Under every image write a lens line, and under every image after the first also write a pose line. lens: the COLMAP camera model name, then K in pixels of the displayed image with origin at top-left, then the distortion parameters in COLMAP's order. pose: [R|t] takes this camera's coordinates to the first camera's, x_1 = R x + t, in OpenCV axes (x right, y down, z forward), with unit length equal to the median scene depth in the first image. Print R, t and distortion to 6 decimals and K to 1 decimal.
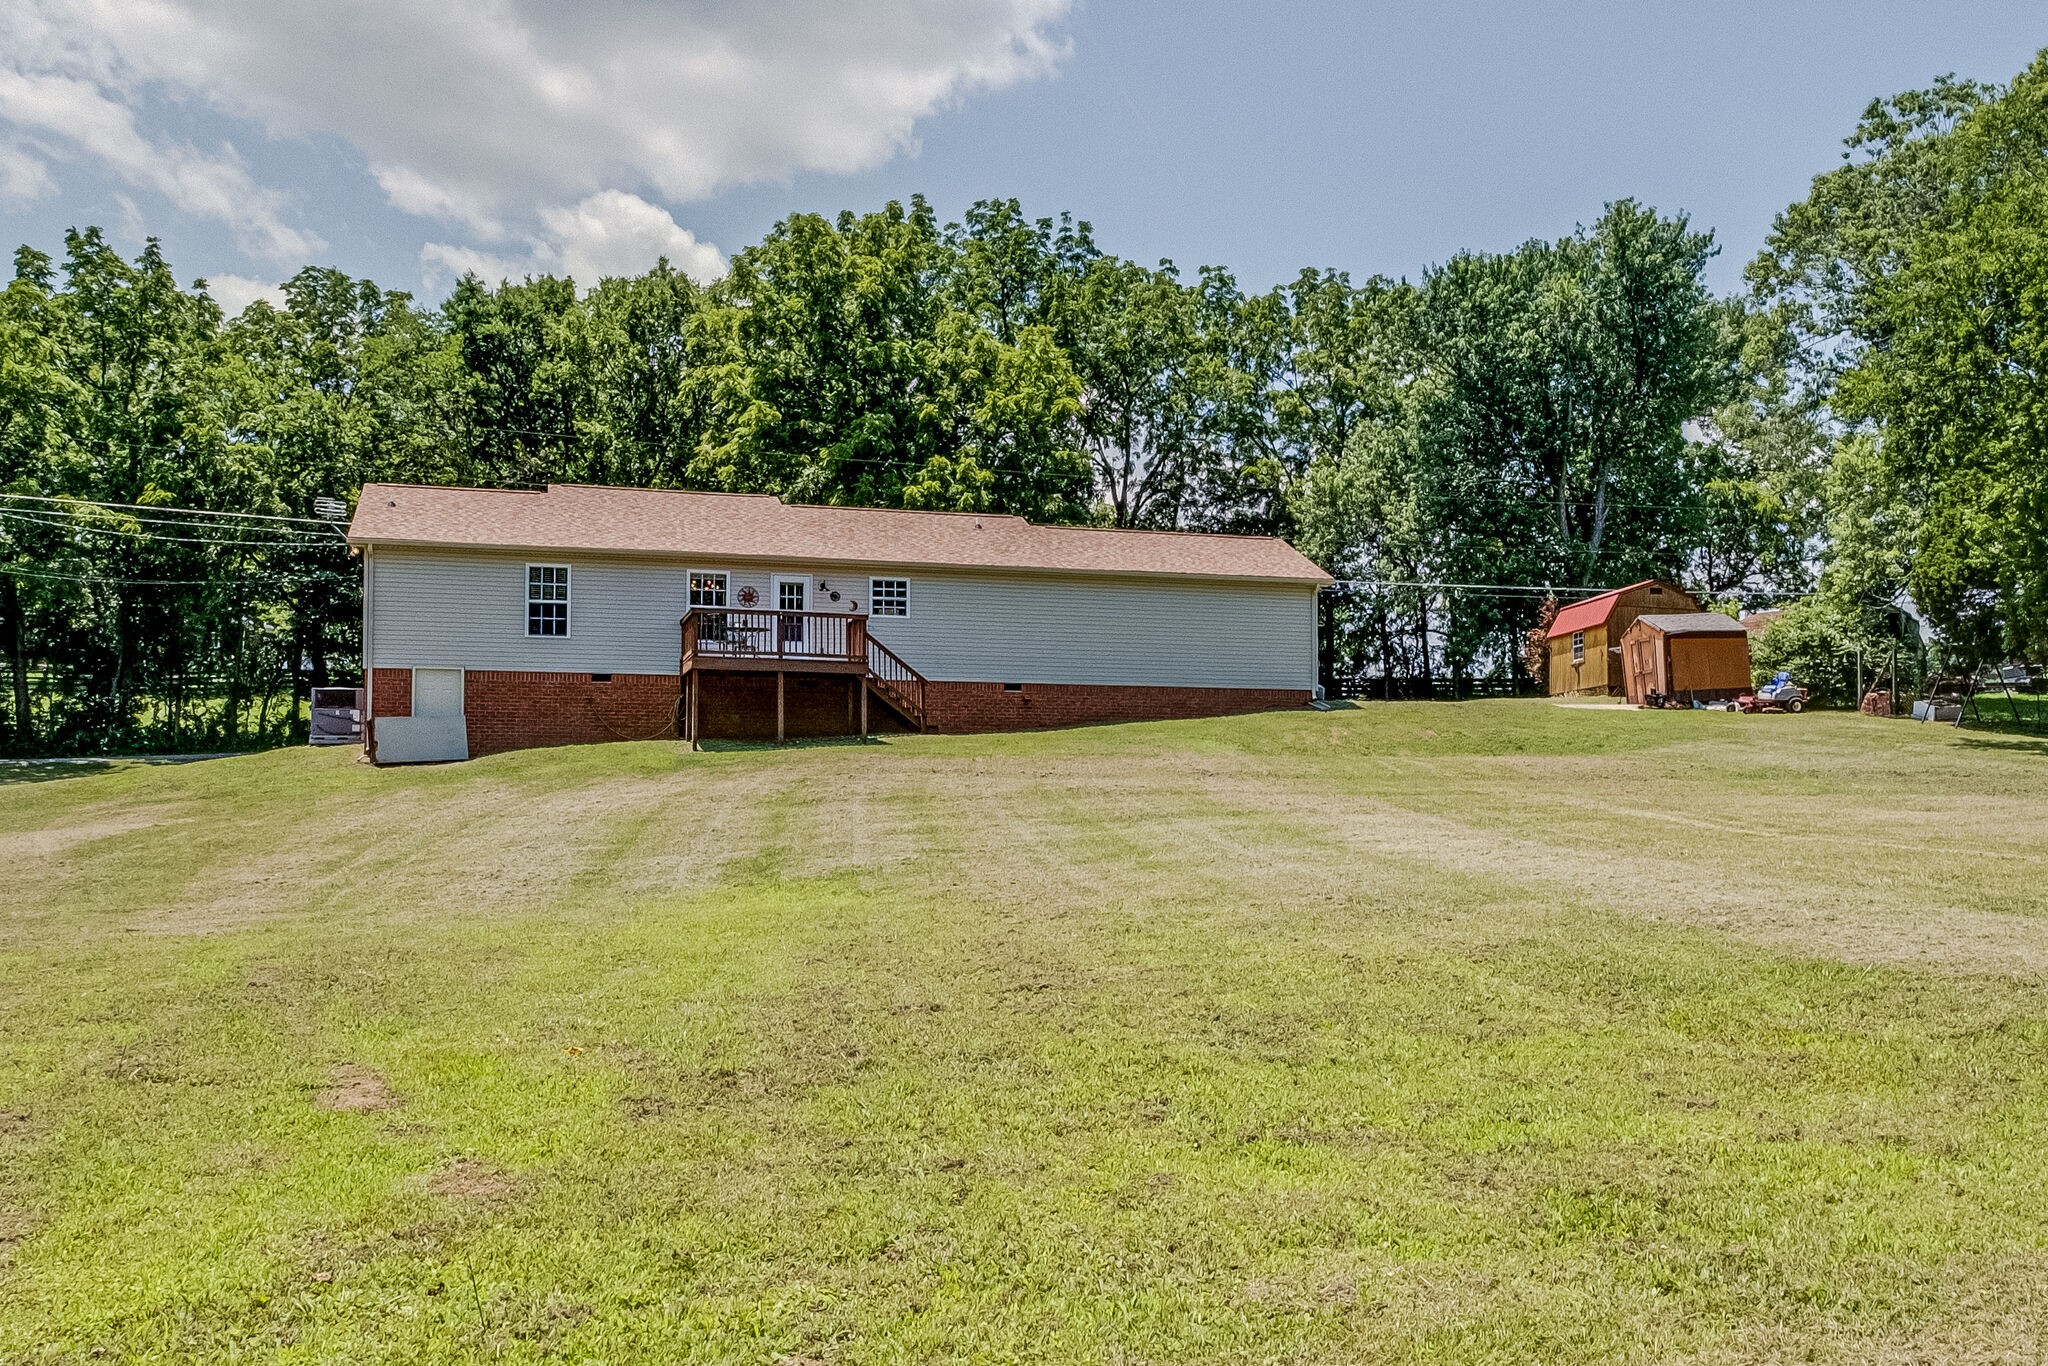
lens RADIAL K [[1925.2, 0, 1021.3], [0, 1925.2, 652.3], [0, 0, 1]] dist [0.000646, 0.007660]
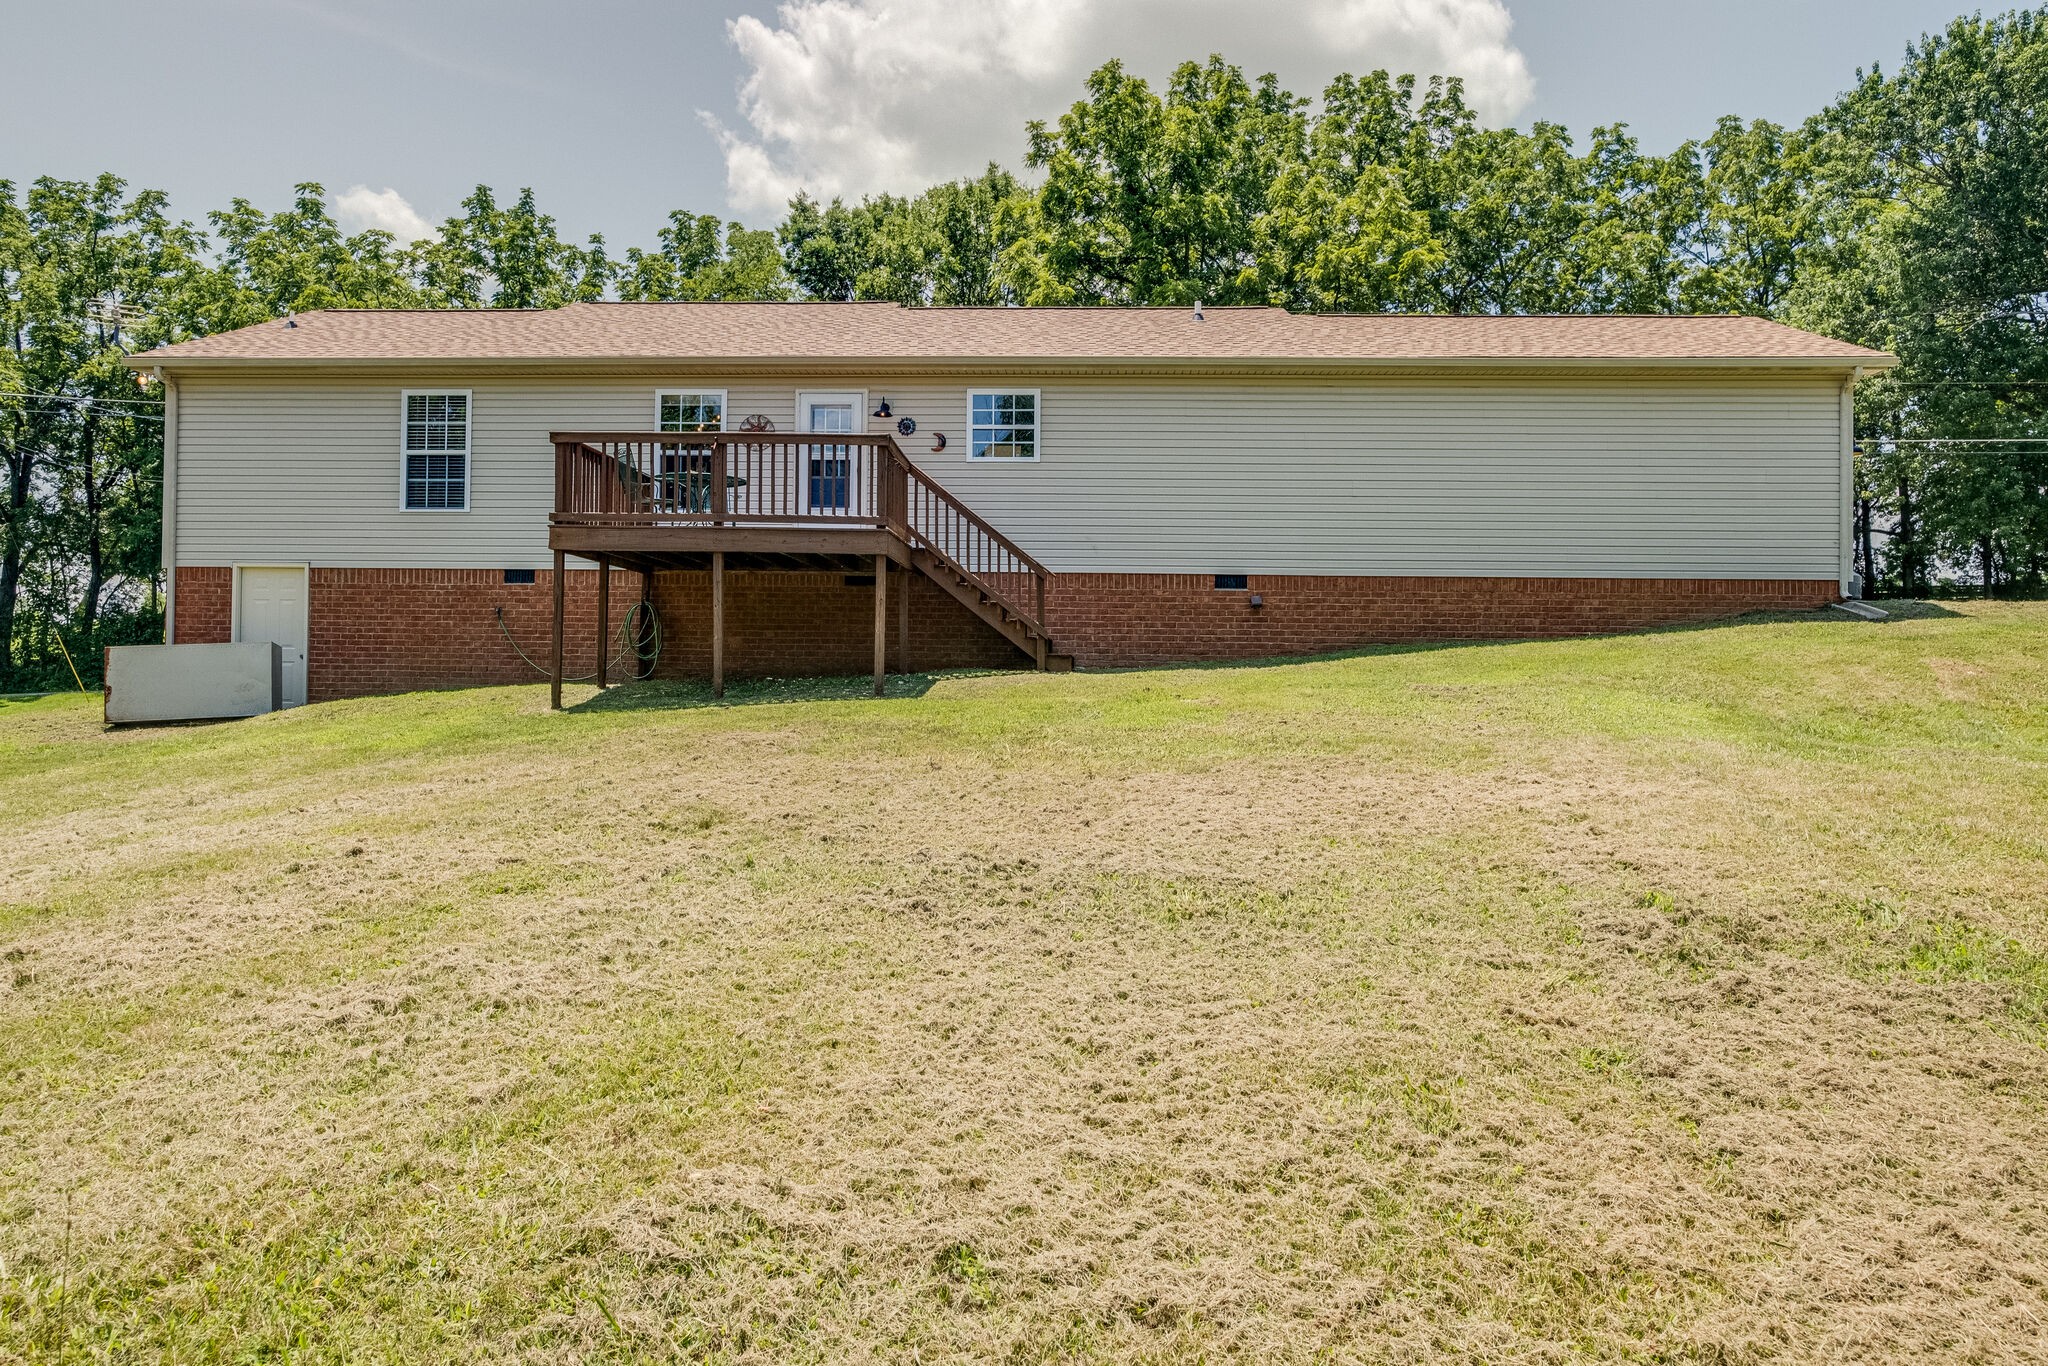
lens RADIAL K [[1332.8, 0, 1024.0], [0, 1332.8, 683.0], [0, 0, 1]] dist [-0.004862, -0.005063]
pose [[0.954099, 0.003884, -0.299466, 0.034396], [0.017100, 0.997578, 0.067419, 0.012926], [0.299003, -0.069446, 0.951722, 0.400556]]
